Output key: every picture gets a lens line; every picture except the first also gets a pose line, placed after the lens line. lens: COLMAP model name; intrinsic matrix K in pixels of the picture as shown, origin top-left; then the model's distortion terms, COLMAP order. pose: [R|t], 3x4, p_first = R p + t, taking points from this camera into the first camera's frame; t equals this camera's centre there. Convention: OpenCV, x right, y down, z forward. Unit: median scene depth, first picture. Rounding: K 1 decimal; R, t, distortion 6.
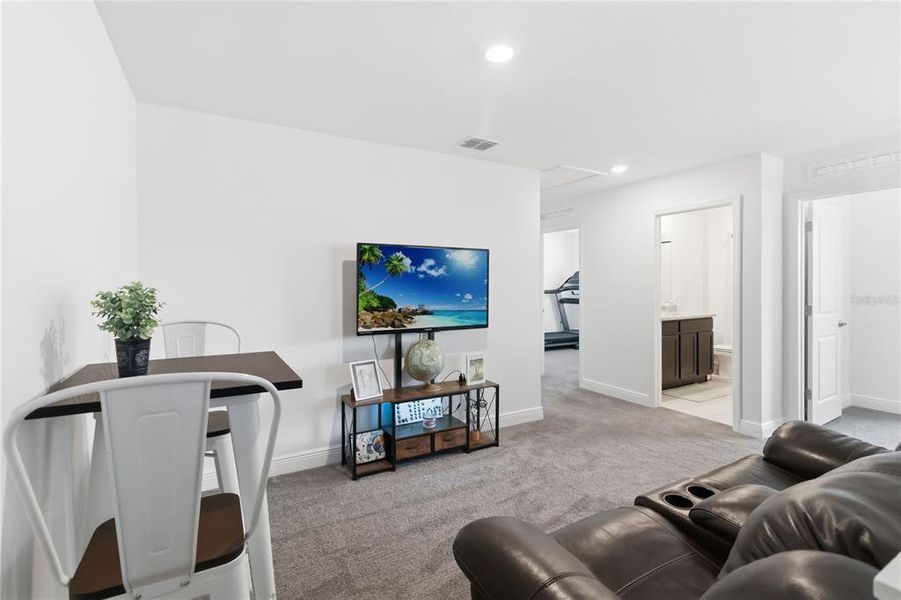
lens RADIAL K [[423.4, 0, 449.7], [0, 423.4, 283.8], [0, 0, 1]] dist [-0.000242, -0.000627]
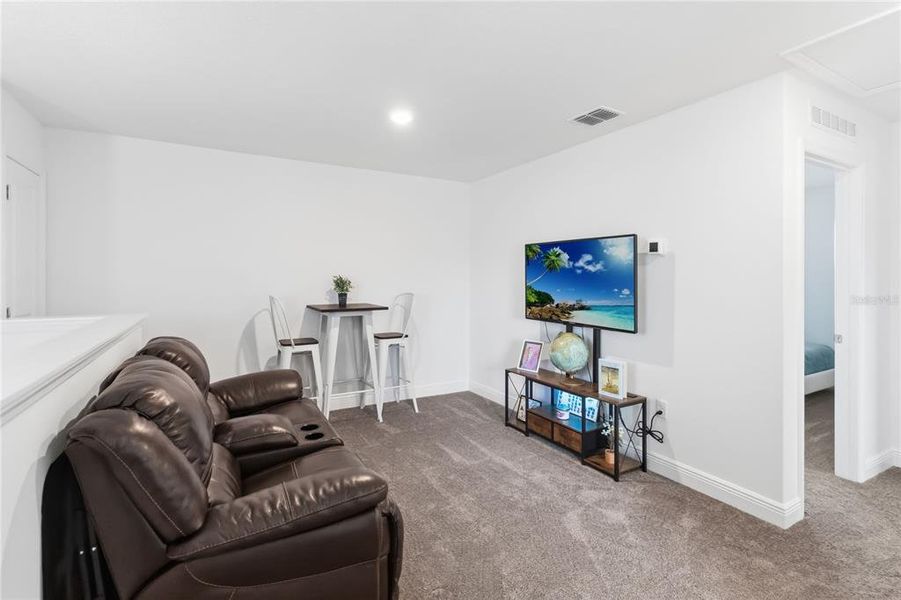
lens RADIAL K [[423.4, 0, 449.7], [0, 423.4, 283.8], [0, 0, 1]] dist [-0.000242, -0.000627]
pose [[0.000095, 0.016315, -0.999867, 0.953046], [-0.003698, 0.999860, 0.016315, -0.000979], [0.999993, 0.003696, 0.000155, 0.716248]]
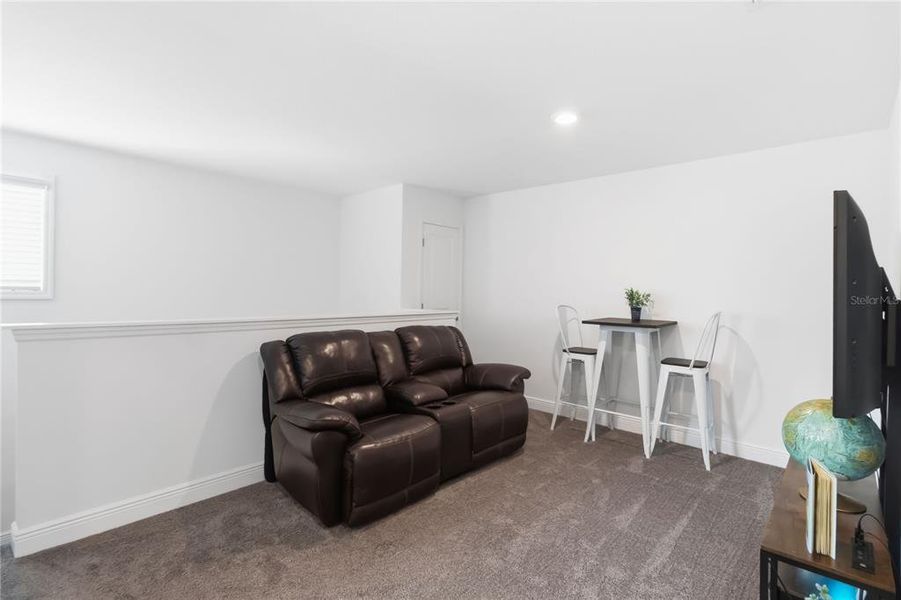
lens RADIAL K [[417.5, 0, 451.8], [0, 417.5, 292.8], [0, 0, 1]] dist [-0.000048, -0.000203]
pose [[-0.947300, -0.020647, -0.319681, 0.540430], [-0.021929, 0.999759, 0.000409, 0.019793], [0.319596, 0.007398, -0.947525, 1.315692]]
